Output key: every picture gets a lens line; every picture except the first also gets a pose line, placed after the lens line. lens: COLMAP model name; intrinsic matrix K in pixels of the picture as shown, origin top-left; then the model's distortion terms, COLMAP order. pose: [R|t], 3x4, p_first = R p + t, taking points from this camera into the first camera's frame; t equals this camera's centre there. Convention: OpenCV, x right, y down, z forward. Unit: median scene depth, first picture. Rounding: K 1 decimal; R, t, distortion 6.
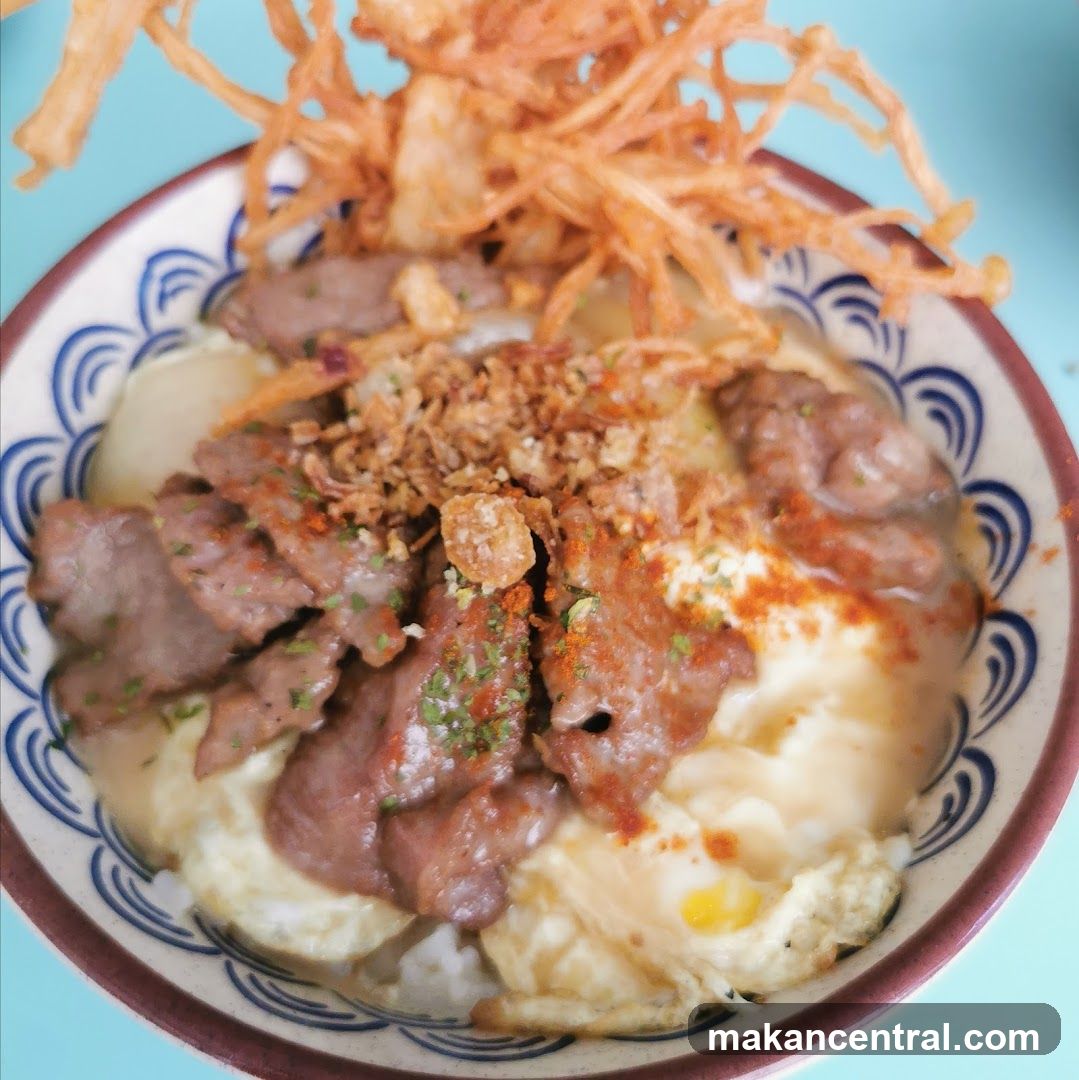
lens RADIAL K [[1338.1, 0, 550.4], [0, 1338.1, 540.0], [0, 0, 1]] dist [-0.049923, 0.000000]
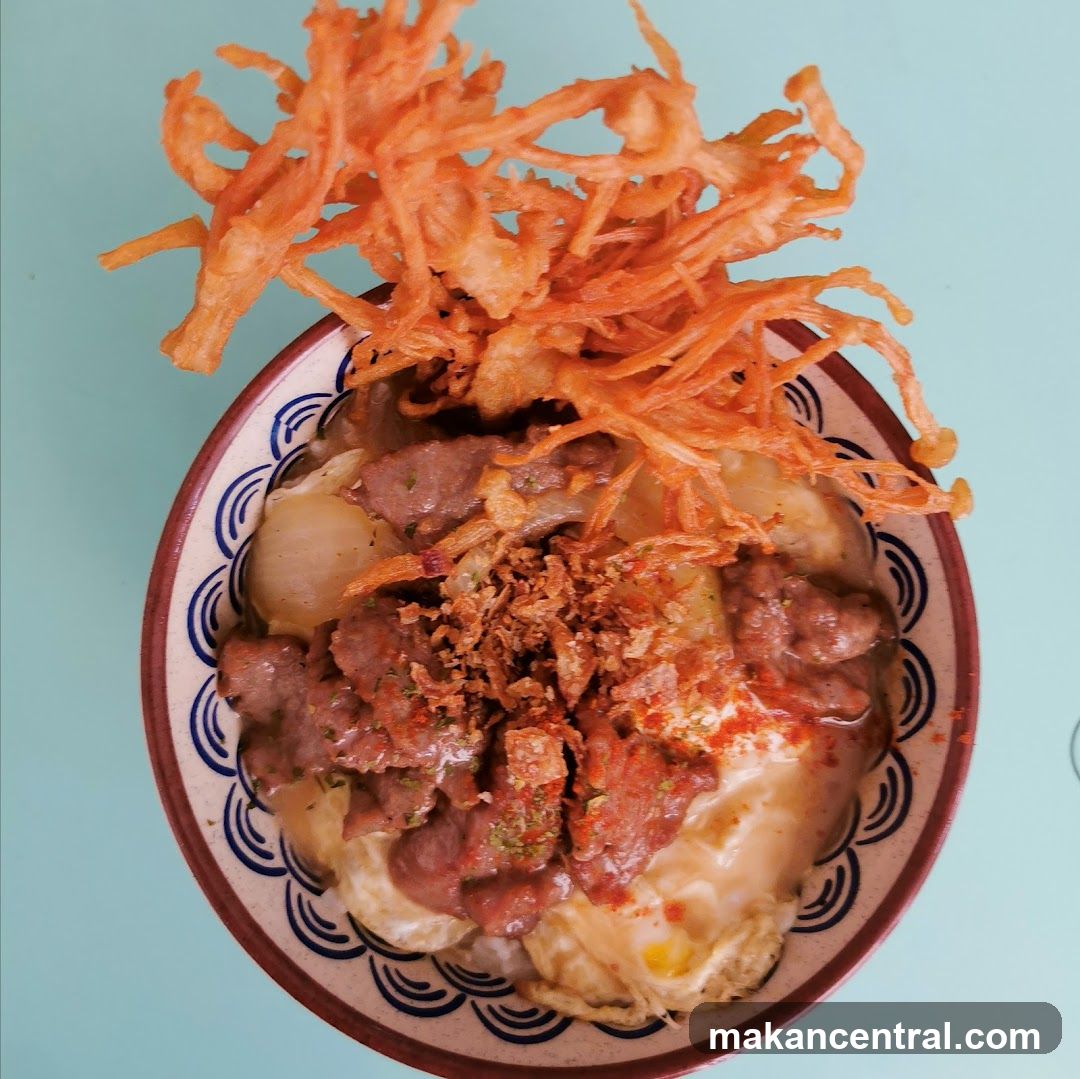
lens RADIAL K [[1338.1, 0, 531.3], [0, 1338.1, 538.0], [0, 0, 1]] dist [-0.049923, 0.000000]
pose [[0.996148, 0.076822, -0.042285, -0.008887], [-0.040664, 0.831909, 0.553421, -0.984337], [0.077692, -0.549569, 0.831828, -0.089587]]
